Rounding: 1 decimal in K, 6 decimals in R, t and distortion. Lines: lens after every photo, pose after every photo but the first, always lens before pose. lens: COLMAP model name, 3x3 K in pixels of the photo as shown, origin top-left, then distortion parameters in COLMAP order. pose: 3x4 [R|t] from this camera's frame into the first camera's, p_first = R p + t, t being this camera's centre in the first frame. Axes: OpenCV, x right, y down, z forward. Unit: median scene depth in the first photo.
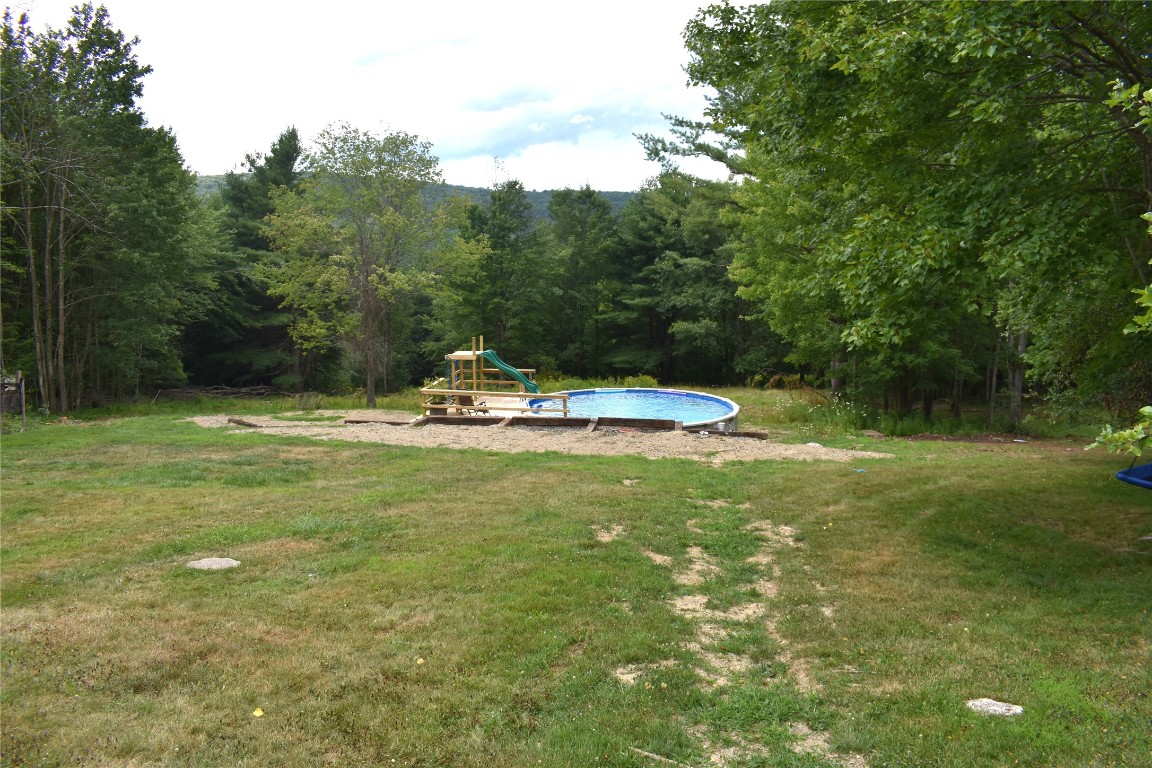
lens RADIAL K [[916.5, 0, 578.9], [0, 916.5, 376.6], [0, 0, 1]] dist [-0.100121, 0.021778]
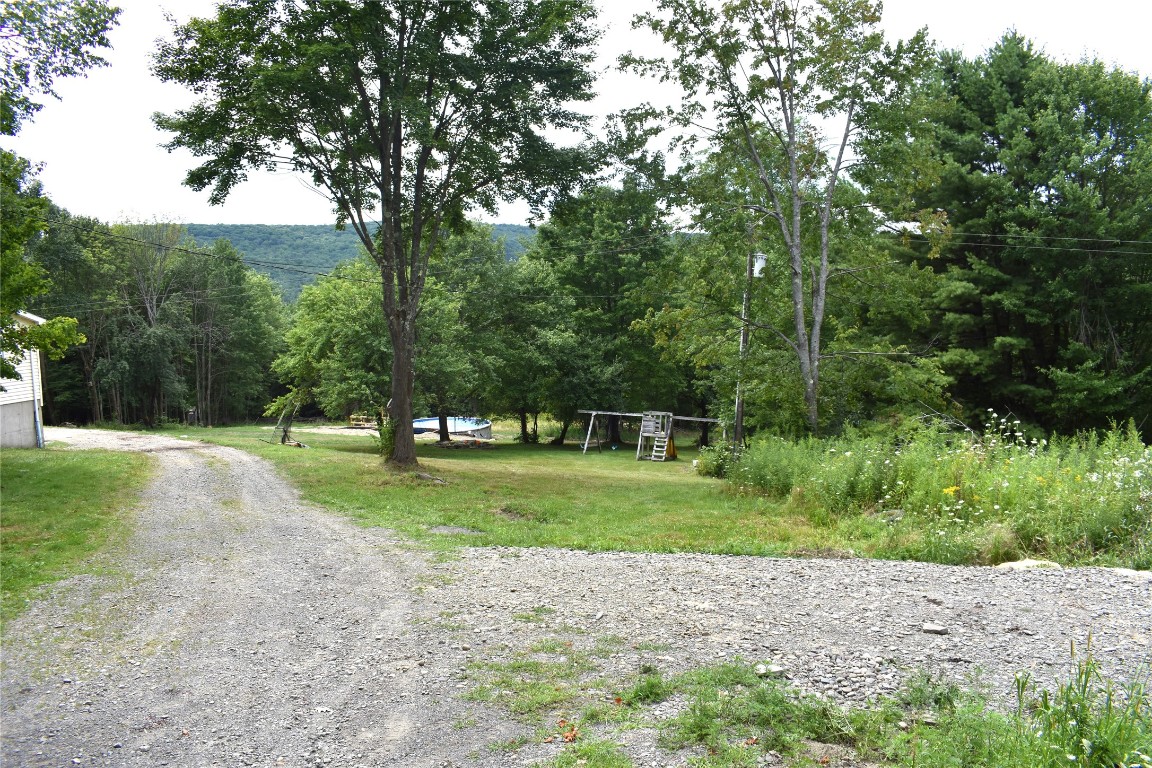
lens RADIAL K [[916.5, 0, 591.7], [0, 916.5, 382.1], [0, 0, 1]] dist [-0.100121, 0.021778]
pose [[0.992807, 0.000737, -0.119723, 0.608567], [-0.003524, 0.999728, -0.023067, -0.018540], [0.119673, 0.023323, 0.992539, -1.073659]]
